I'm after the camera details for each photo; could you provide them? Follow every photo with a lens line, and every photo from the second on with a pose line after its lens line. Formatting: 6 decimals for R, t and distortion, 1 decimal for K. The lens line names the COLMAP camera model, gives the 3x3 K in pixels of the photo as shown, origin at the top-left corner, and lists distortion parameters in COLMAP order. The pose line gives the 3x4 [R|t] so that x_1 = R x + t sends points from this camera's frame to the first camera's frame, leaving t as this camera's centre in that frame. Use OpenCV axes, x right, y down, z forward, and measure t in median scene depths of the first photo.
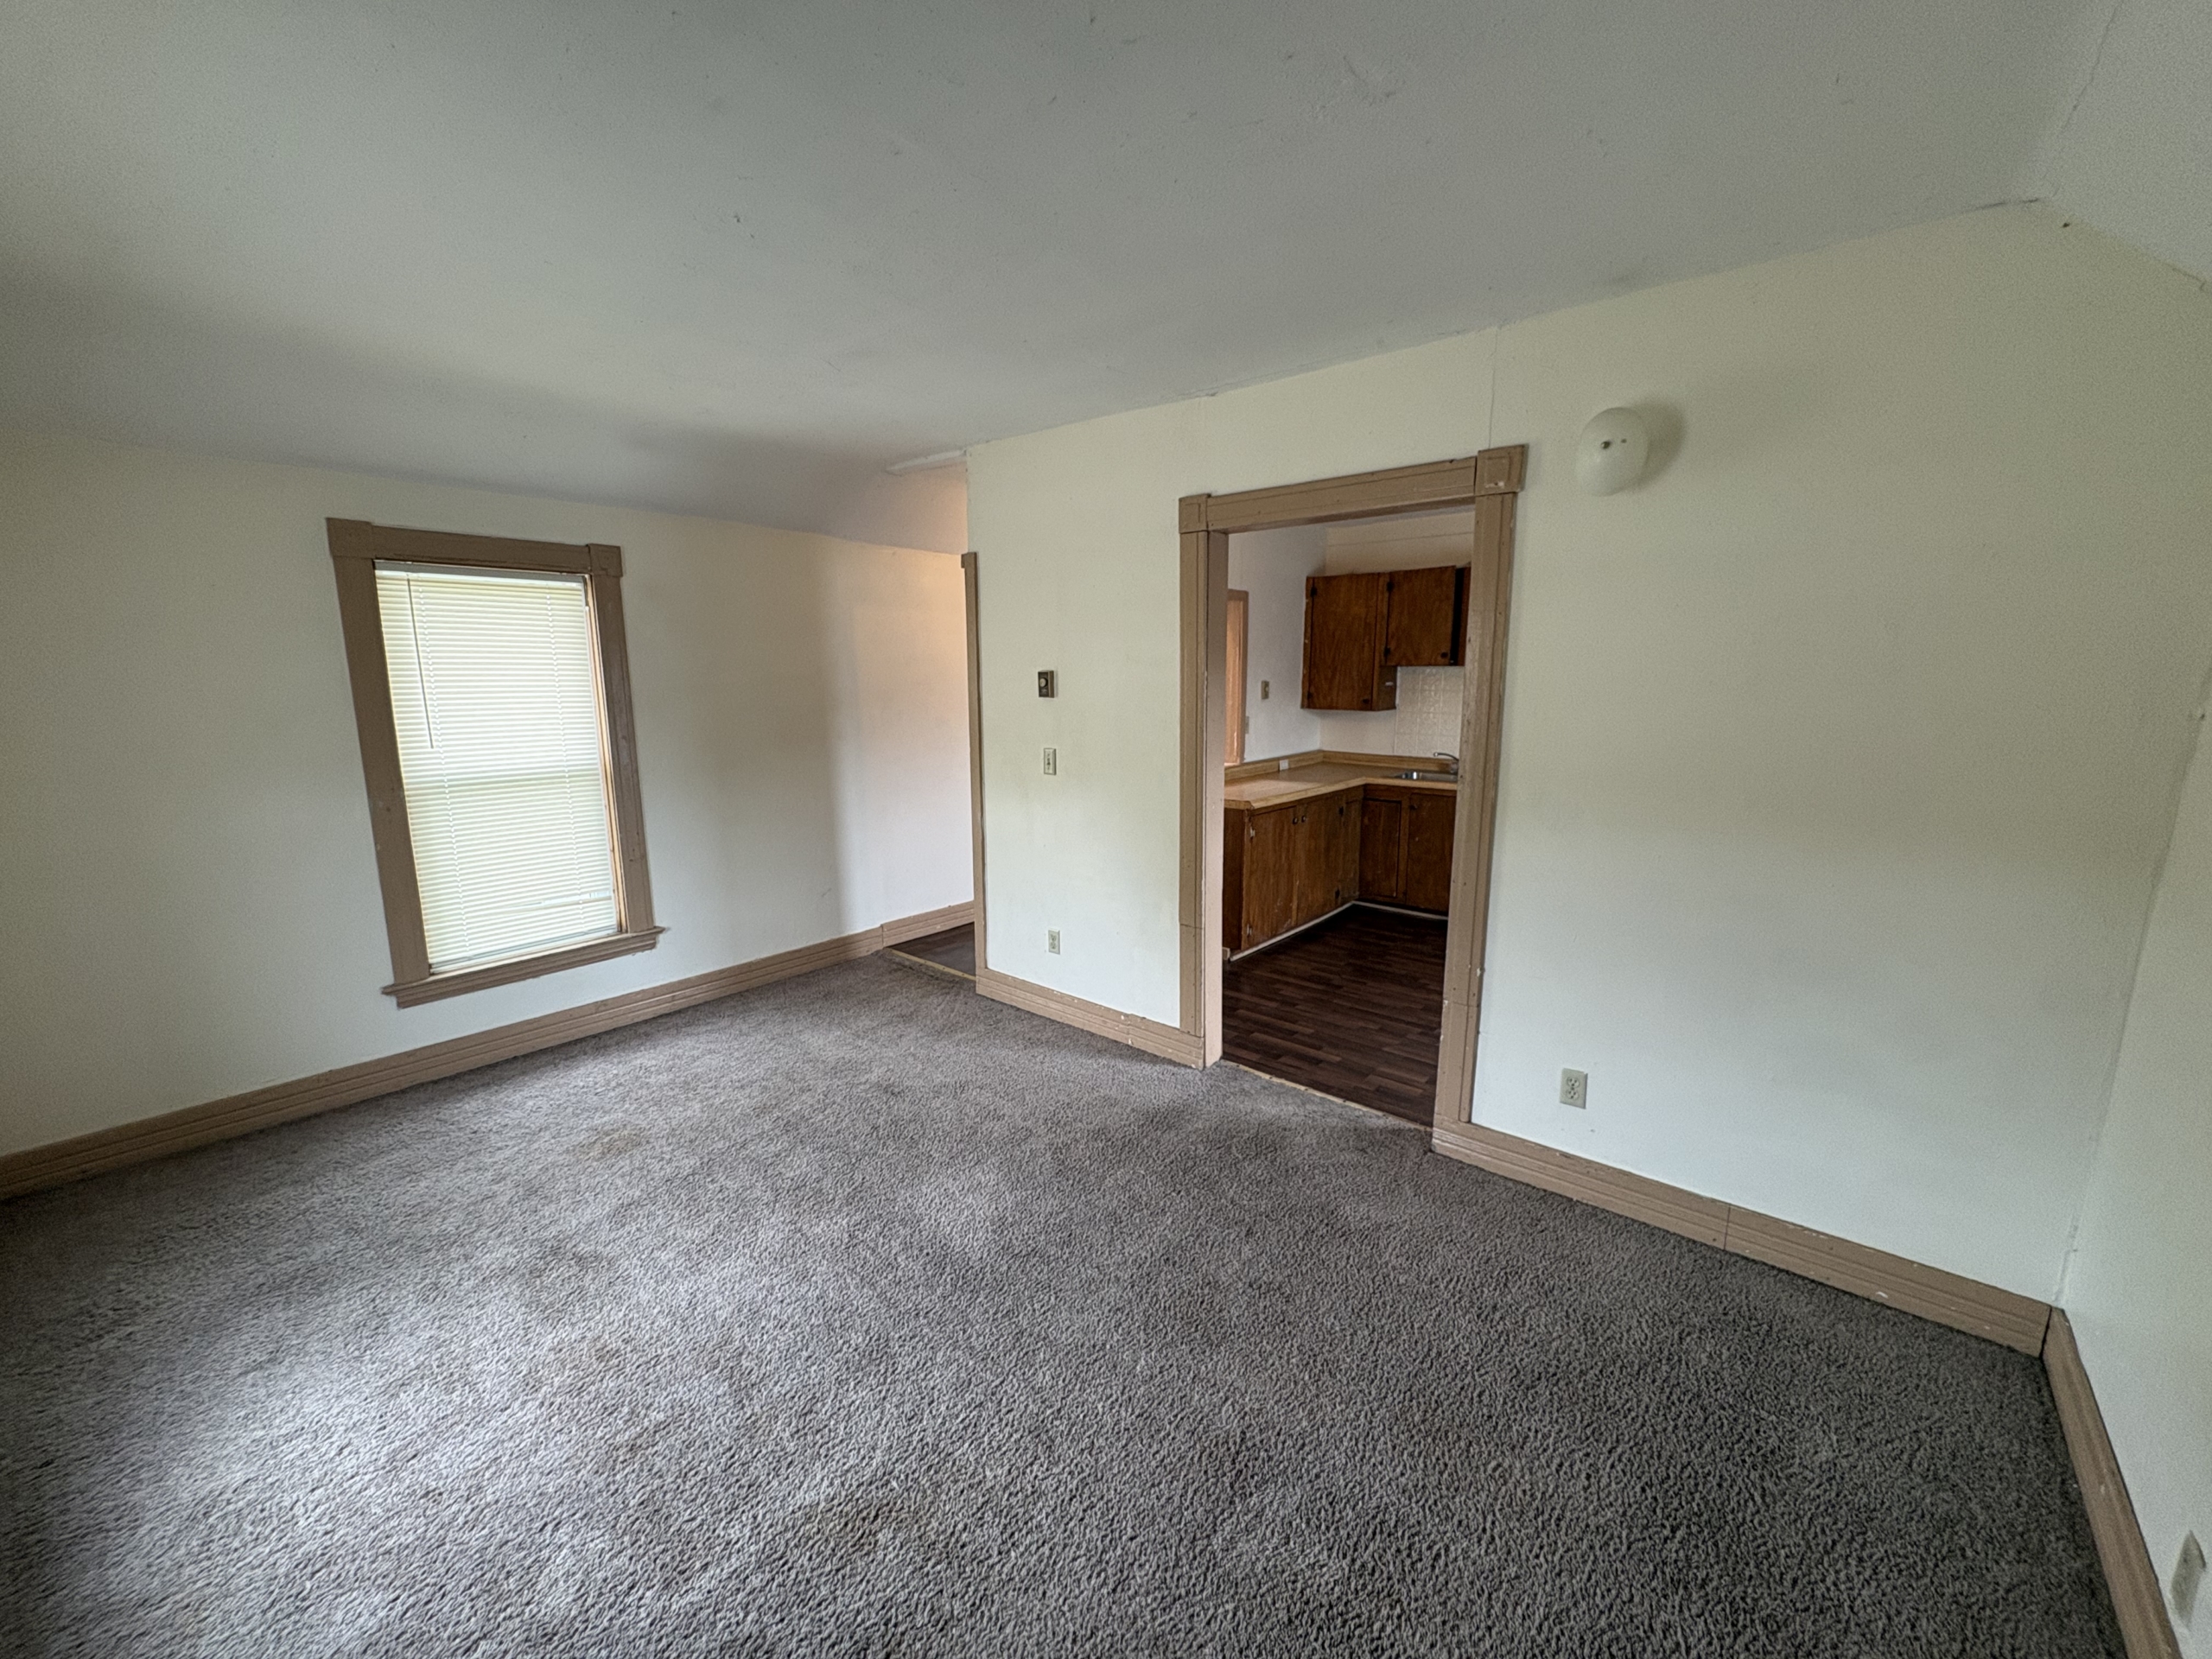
lens RADIAL K [[880.7, 0, 1100.7], [0, 880.7, 829.5], [0, 0, 1]] dist [-0.001530, 0.000613]
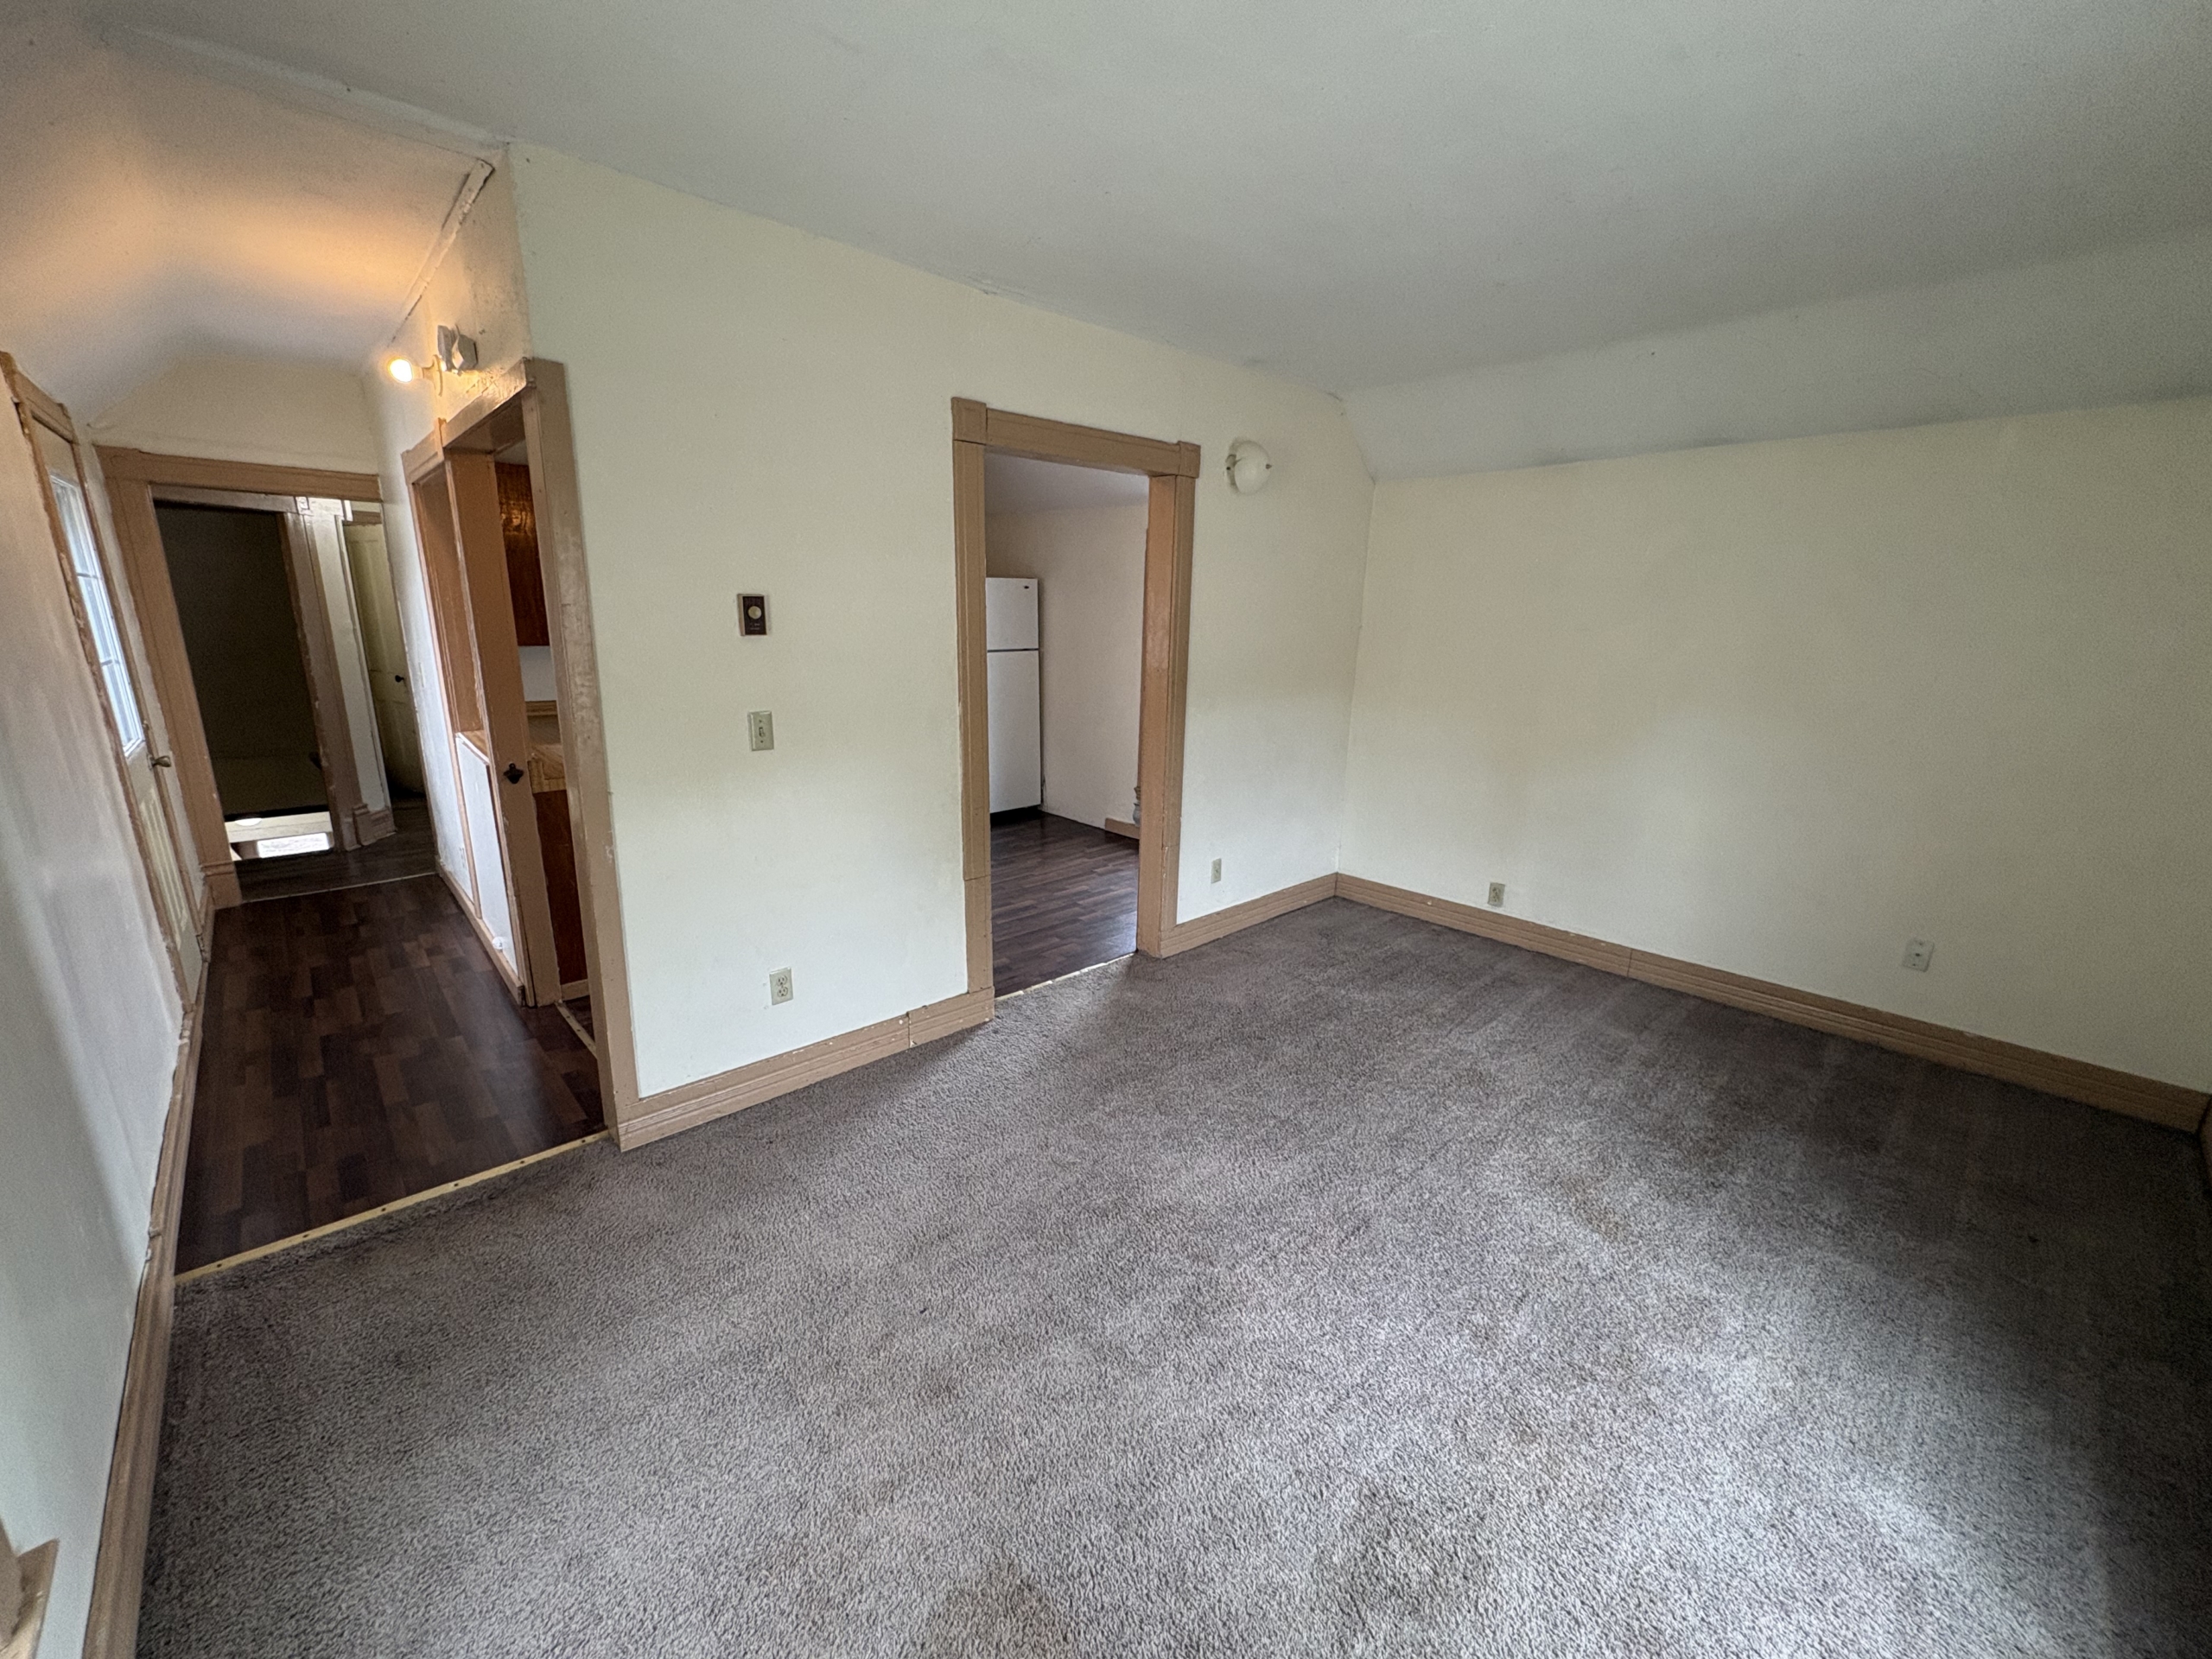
lens RADIAL K [[880.7, 0, 1096.8], [0, 880.7, 830.6], [0, 0, 1]] dist [-0.001530, 0.000613]
pose [[0.129256, -0.239666, 0.962213, -0.829535], [0.159042, 0.962801, 0.218448, -0.132051], [-0.978774, 0.124796, 0.162564, 0.774748]]
